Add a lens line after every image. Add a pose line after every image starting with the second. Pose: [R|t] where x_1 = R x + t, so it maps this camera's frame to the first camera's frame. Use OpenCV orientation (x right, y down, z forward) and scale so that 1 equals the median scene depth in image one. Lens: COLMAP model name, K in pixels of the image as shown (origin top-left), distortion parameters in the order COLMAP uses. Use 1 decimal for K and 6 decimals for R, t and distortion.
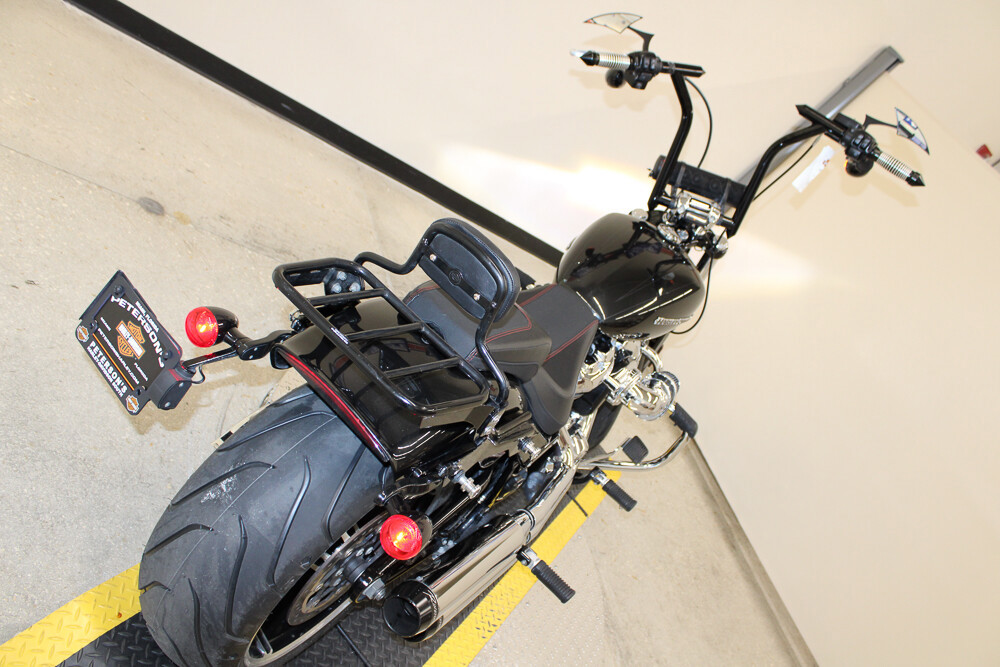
lens RADIAL K [[820.1, 0, 500.0], [0, 820.1, 333.5], [0, 0, 1]] dist [-0.168712, 0.147465]
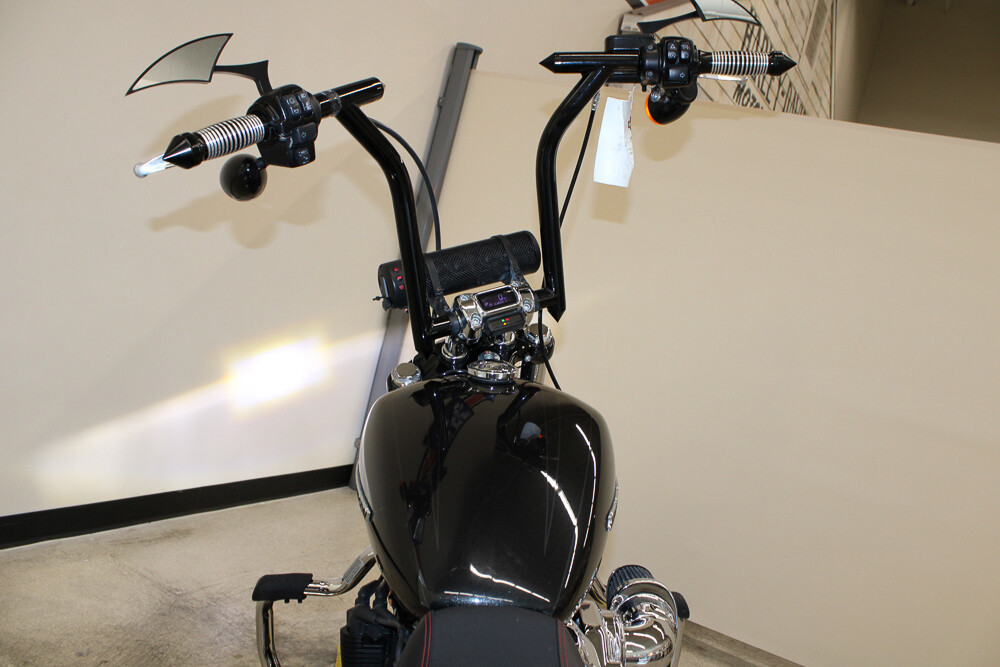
lens RADIAL K [[820.1, 0, 500.0], [0, 820.1, 333.5], [0, 0, 1]] dist [-0.168712, 0.147465]
pose [[0.729999, -0.544366, 0.413240, 0.001902], [0.604821, 0.796118, -0.019697, -0.130948], [-0.318266, 0.264314, 0.910409, 0.505642]]
